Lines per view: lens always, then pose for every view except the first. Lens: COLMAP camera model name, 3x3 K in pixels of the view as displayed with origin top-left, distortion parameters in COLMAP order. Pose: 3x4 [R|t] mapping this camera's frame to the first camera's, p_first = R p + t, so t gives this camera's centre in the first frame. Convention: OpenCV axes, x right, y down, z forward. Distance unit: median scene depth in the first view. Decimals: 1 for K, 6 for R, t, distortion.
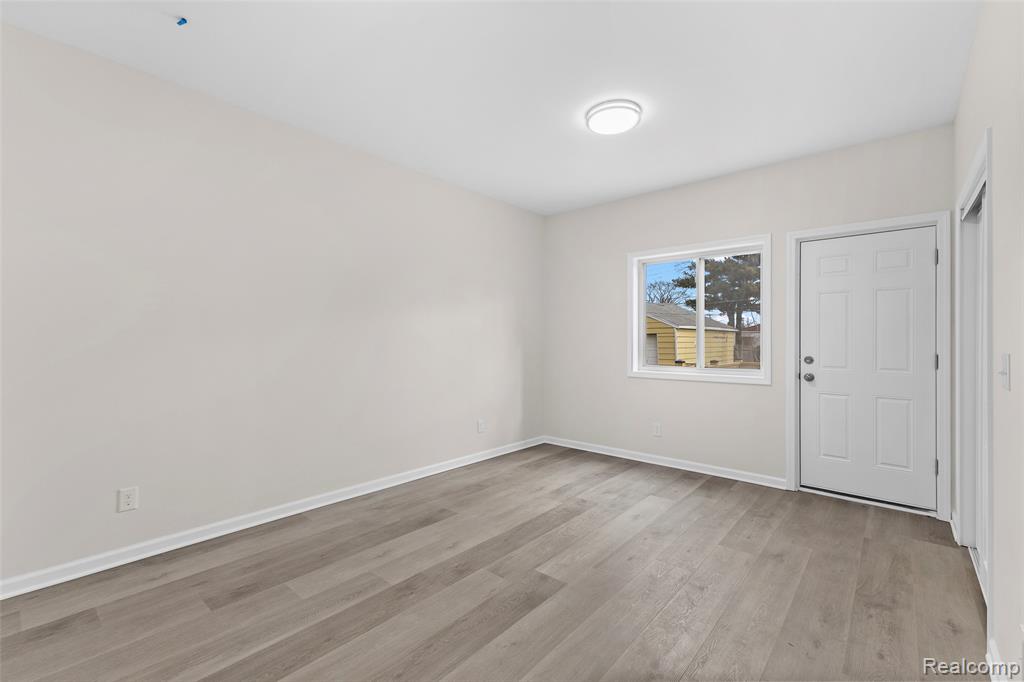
lens RADIAL K [[450.8, 0, 519.5], [0, 450.8, 336.6], [0, 0, 1]] dist [0.007794, -0.003438]
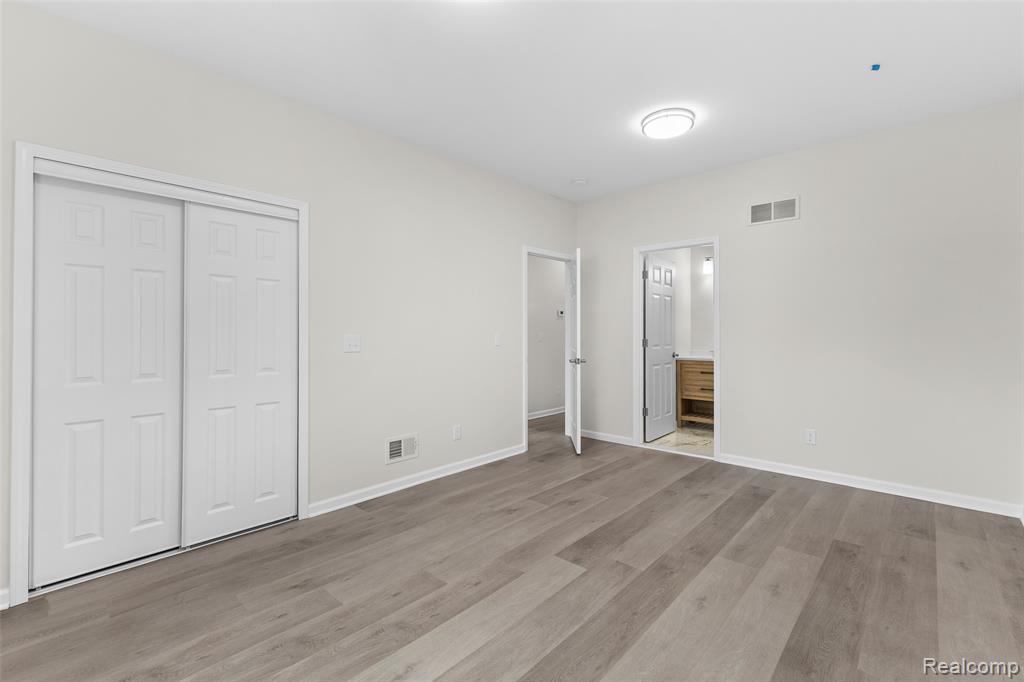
lens RADIAL K [[450.8, 0, 519.5], [0, 450.8, 336.6], [0, 0, 1]] dist [0.007794, -0.003438]
pose [[-0.999460, 0.001461, 0.032825, 0.147906], [0.001621, 0.999987, 0.004835, 0.020319], [-0.032818, 0.004886, -0.999449, 2.016329]]
